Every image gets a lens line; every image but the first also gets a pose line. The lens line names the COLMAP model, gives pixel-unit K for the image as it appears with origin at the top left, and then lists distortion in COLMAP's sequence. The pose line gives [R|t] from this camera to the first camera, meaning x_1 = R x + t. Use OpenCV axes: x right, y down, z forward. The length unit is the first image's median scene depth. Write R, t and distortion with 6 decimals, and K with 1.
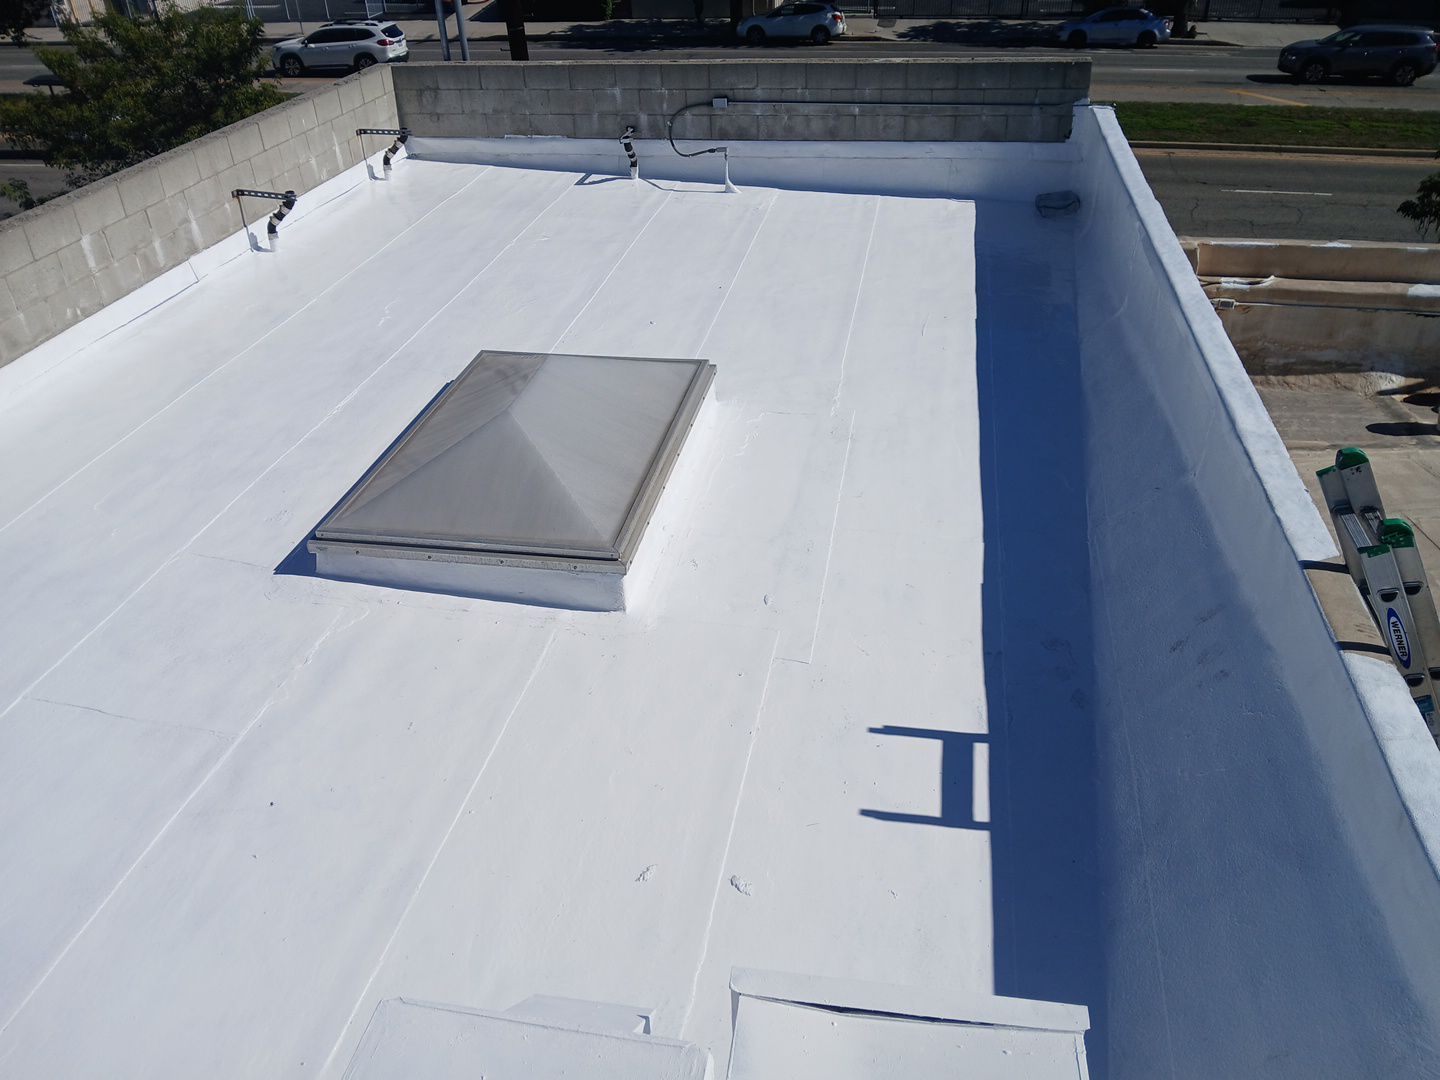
lens RADIAL K [[1116.1, 0, 713.3], [0, 1116.1, 567.8], [0, 0, 1]] dist [0.069508, -0.129980]
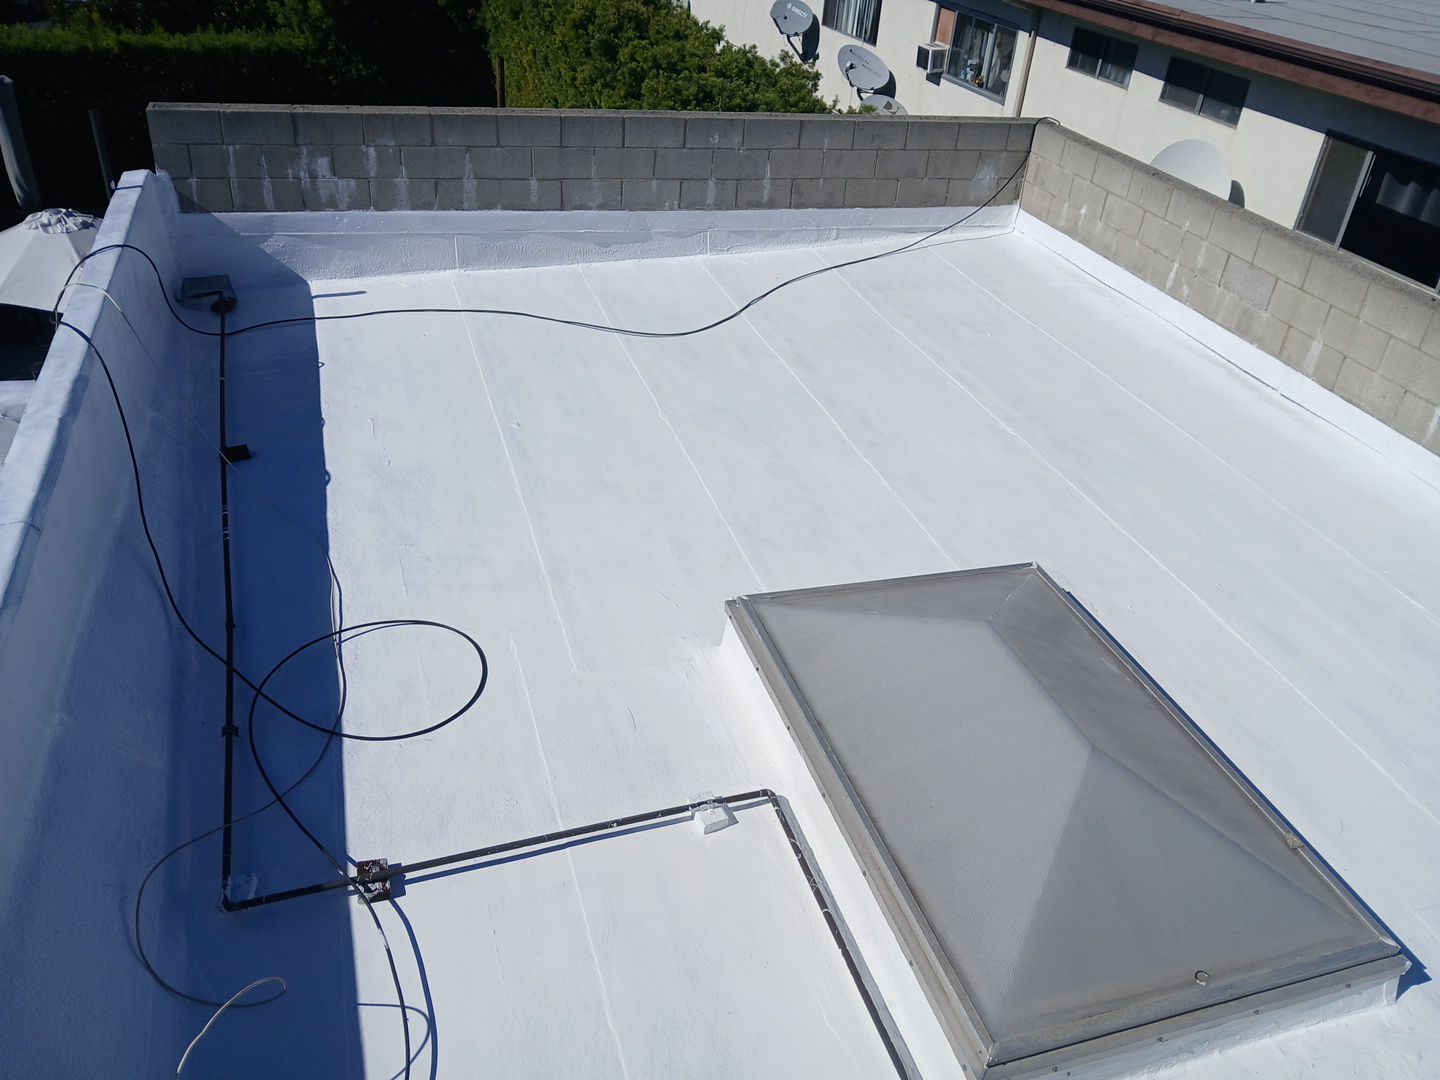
lens RADIAL K [[1156.9, 0, 721.9], [0, 1156.9, 537.3], [0, 0, 1]] dist [0.007605, 0.005374]
pose [[-0.882643, 0.217961, -0.416456, 0.297375], [-0.295406, 0.431940, 0.852152, -0.803015], [0.365620, 0.875169, -0.316862, 1.179121]]
